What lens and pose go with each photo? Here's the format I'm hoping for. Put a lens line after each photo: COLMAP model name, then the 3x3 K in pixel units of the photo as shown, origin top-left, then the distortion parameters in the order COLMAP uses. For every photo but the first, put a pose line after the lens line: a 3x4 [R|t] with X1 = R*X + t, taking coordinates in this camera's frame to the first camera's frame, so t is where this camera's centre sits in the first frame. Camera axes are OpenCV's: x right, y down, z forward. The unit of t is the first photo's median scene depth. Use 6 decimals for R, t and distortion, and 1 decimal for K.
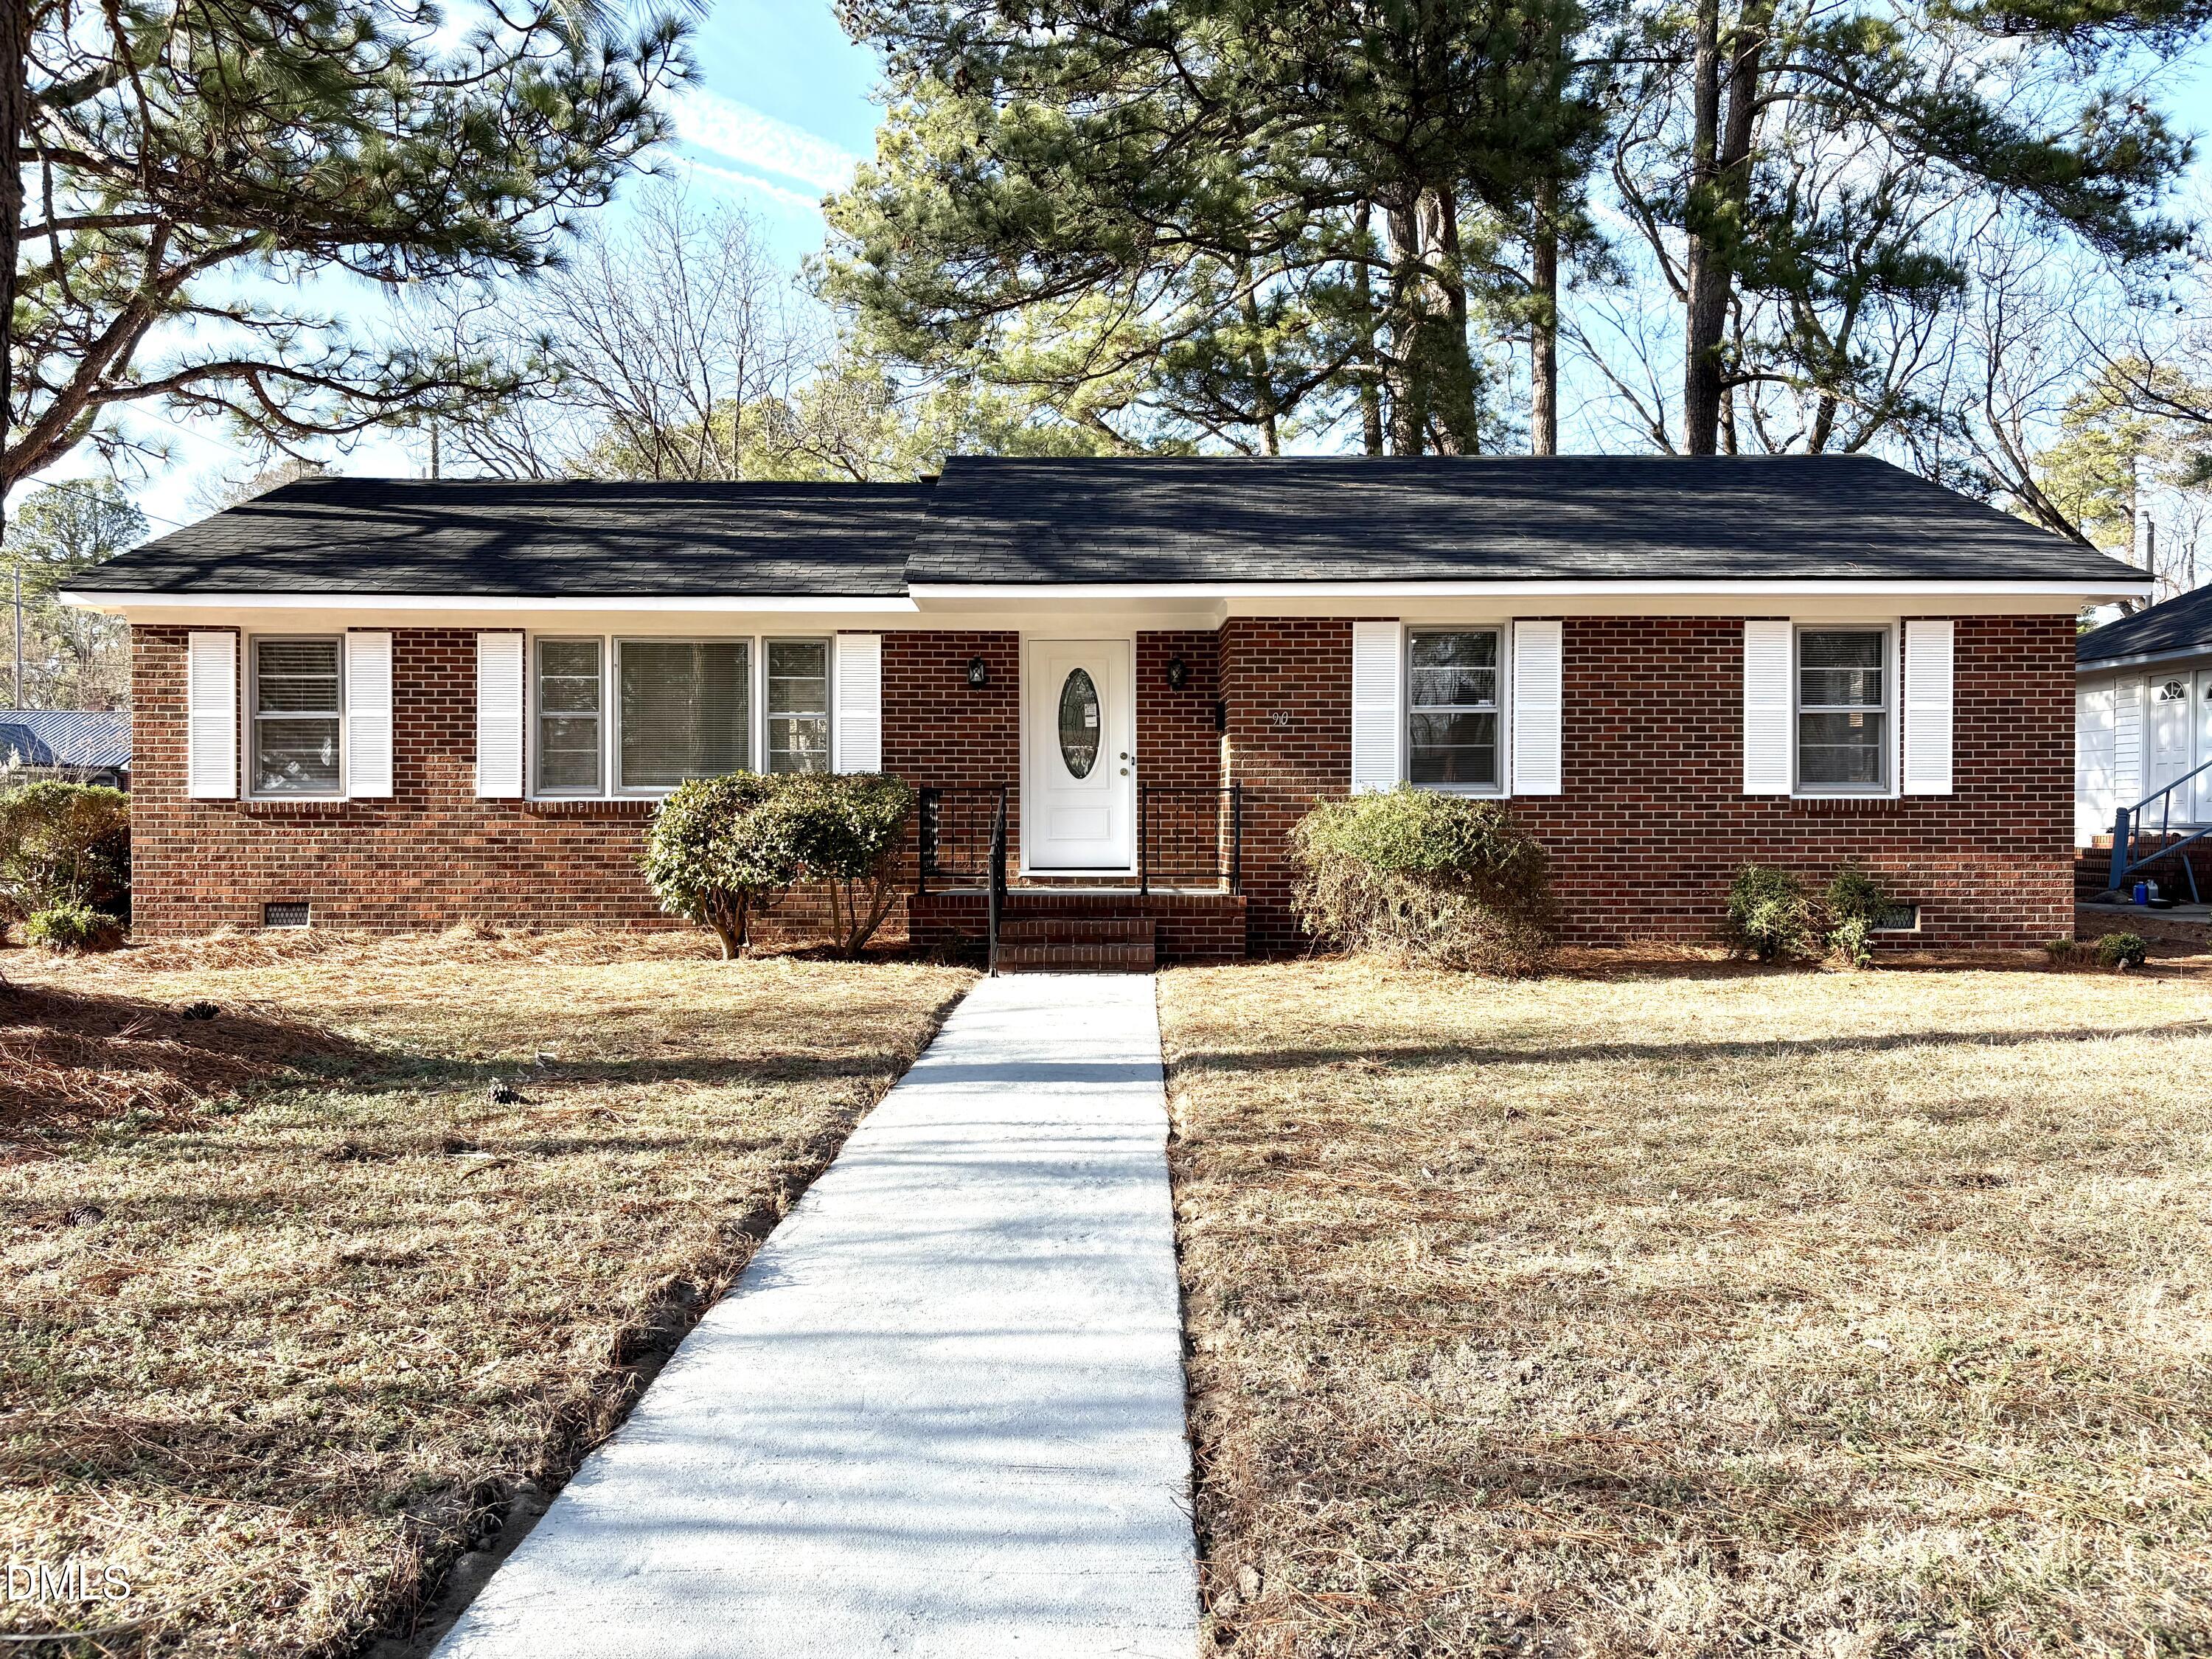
lens RADIAL K [[1697.5, 0, 1152.3], [0, 1697.5, 845.7], [0, 0, 1]] dist [0.068864, -0.073338]
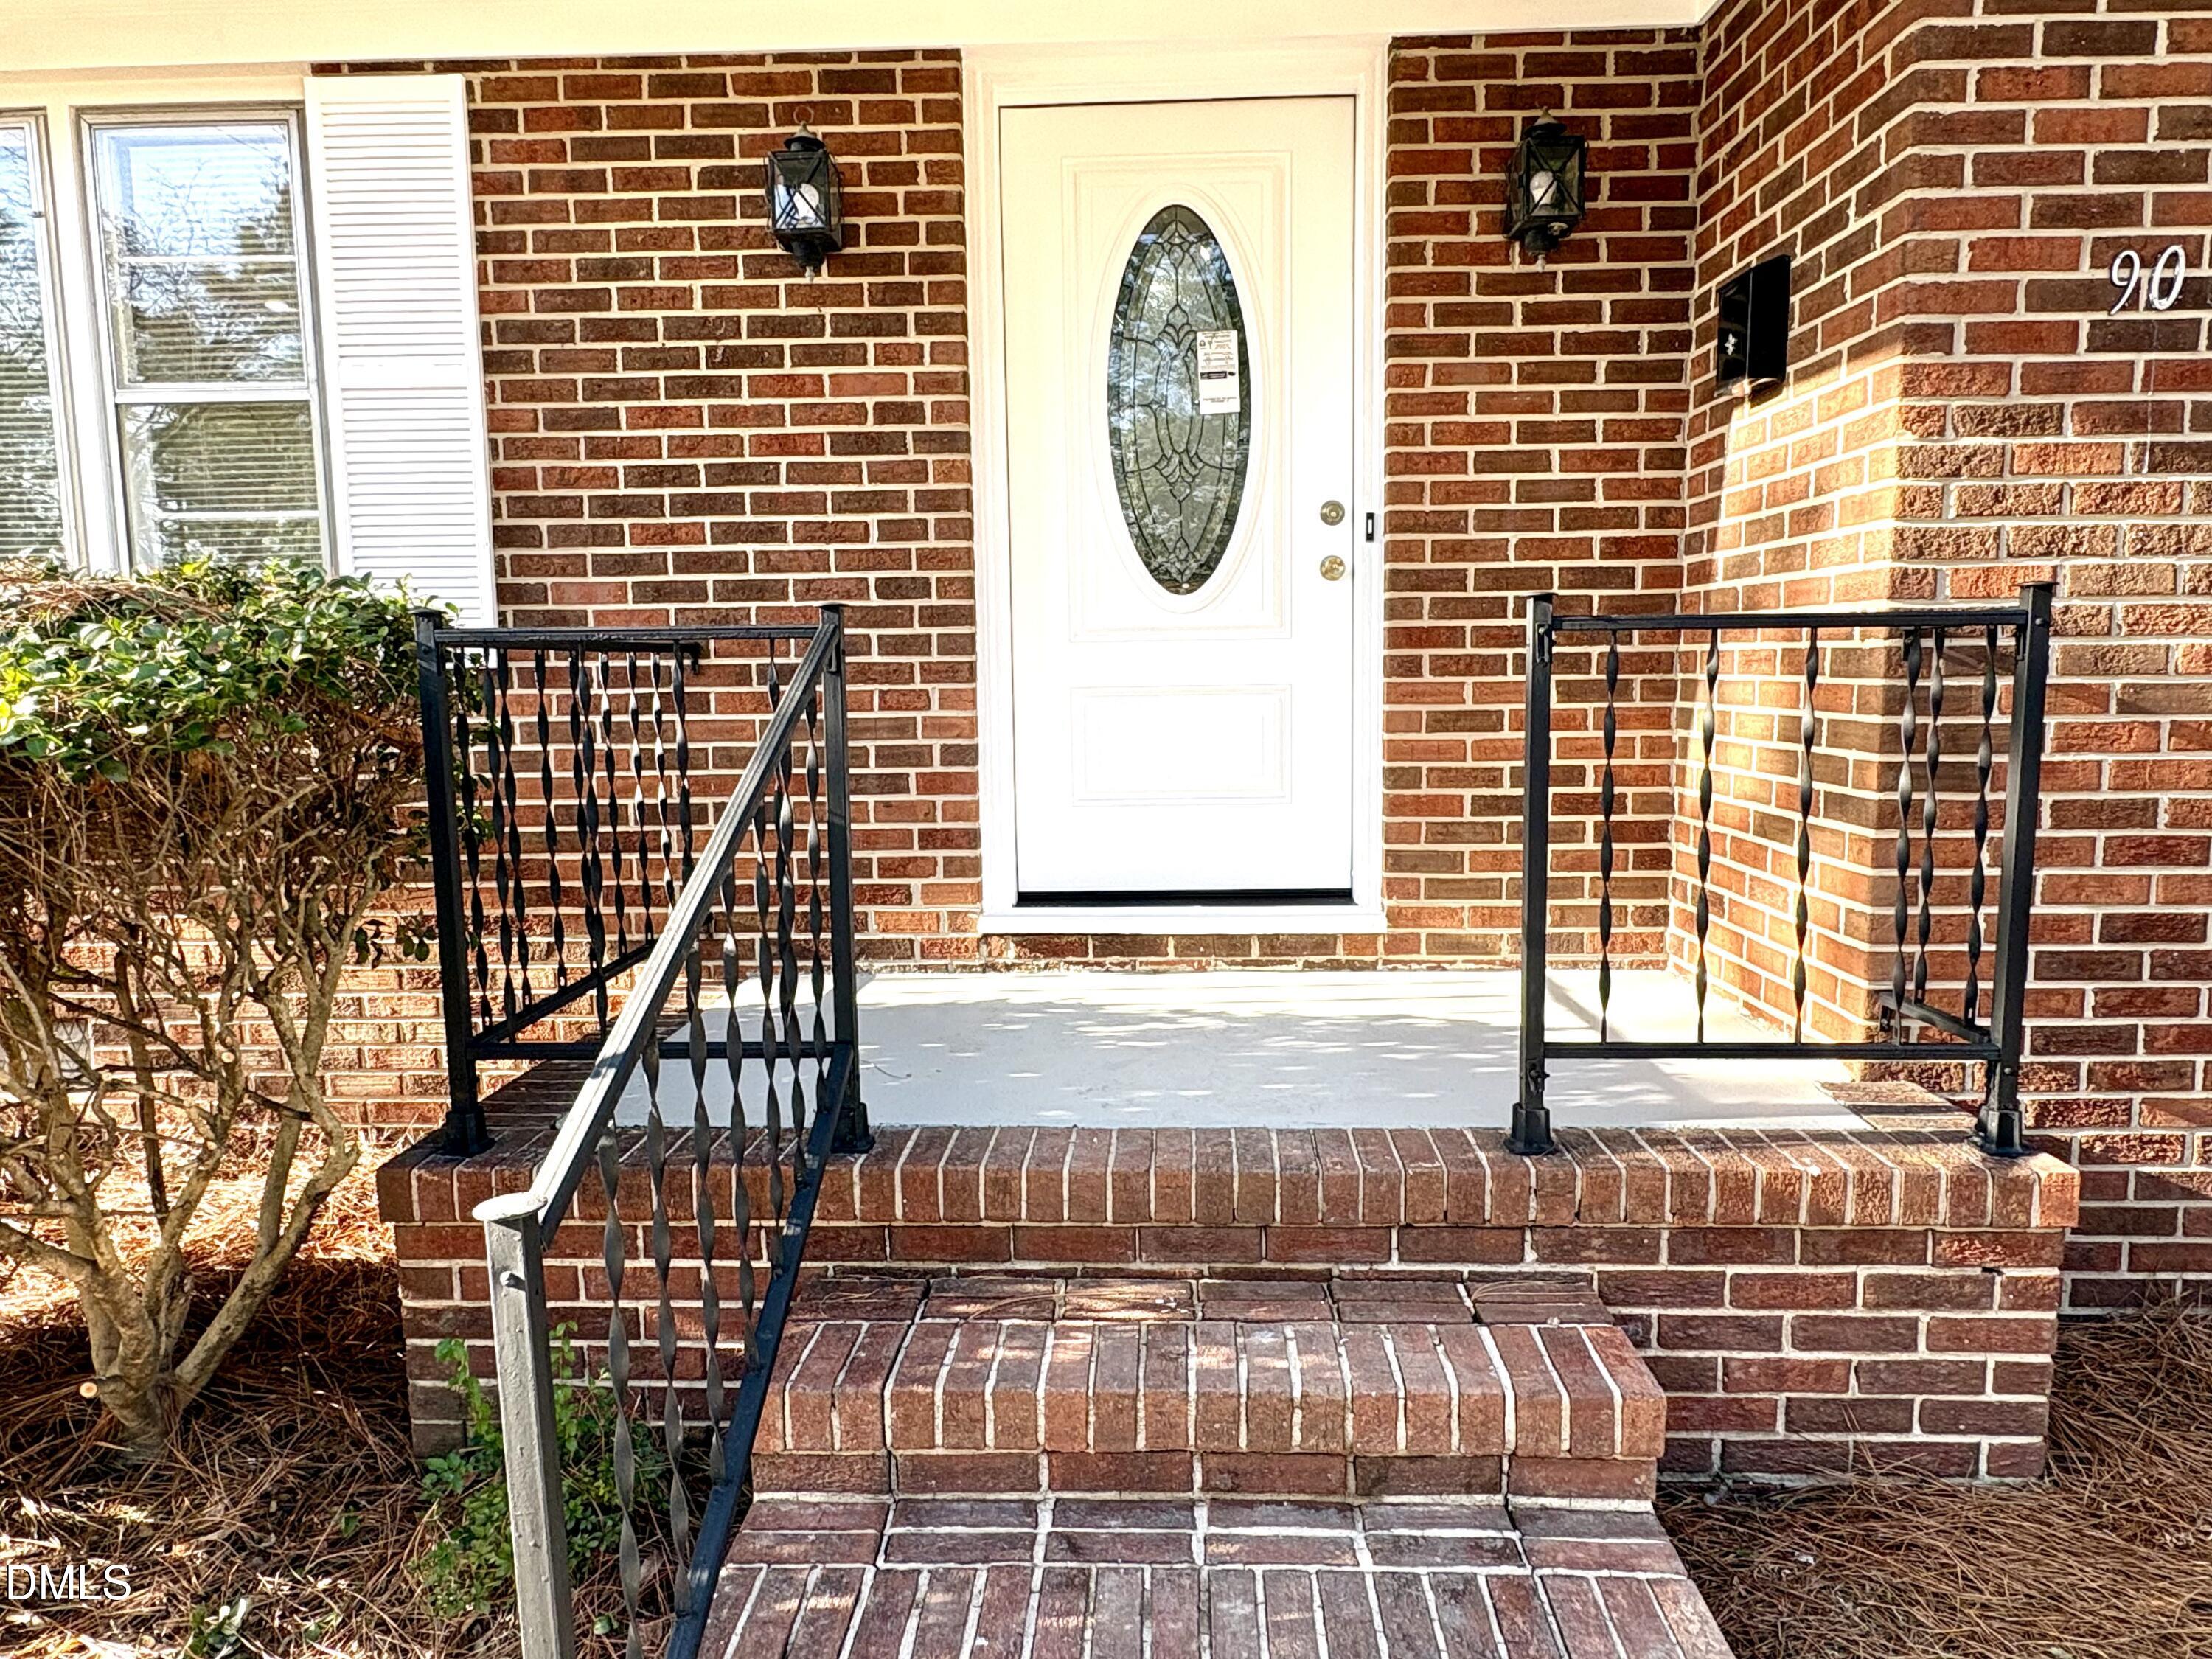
lens RADIAL K [[1419.8, 0, 1107.7], [0, 1419.8, 830.0], [0, 0, 1]] dist [-0.001043, -0.000123]
pose [[0.996148, -0.002140, -0.087657, -0.034811], [0.012277, 0.993258, 0.115273, -0.027290], [0.086819, -0.115905, 0.989459, 0.757763]]
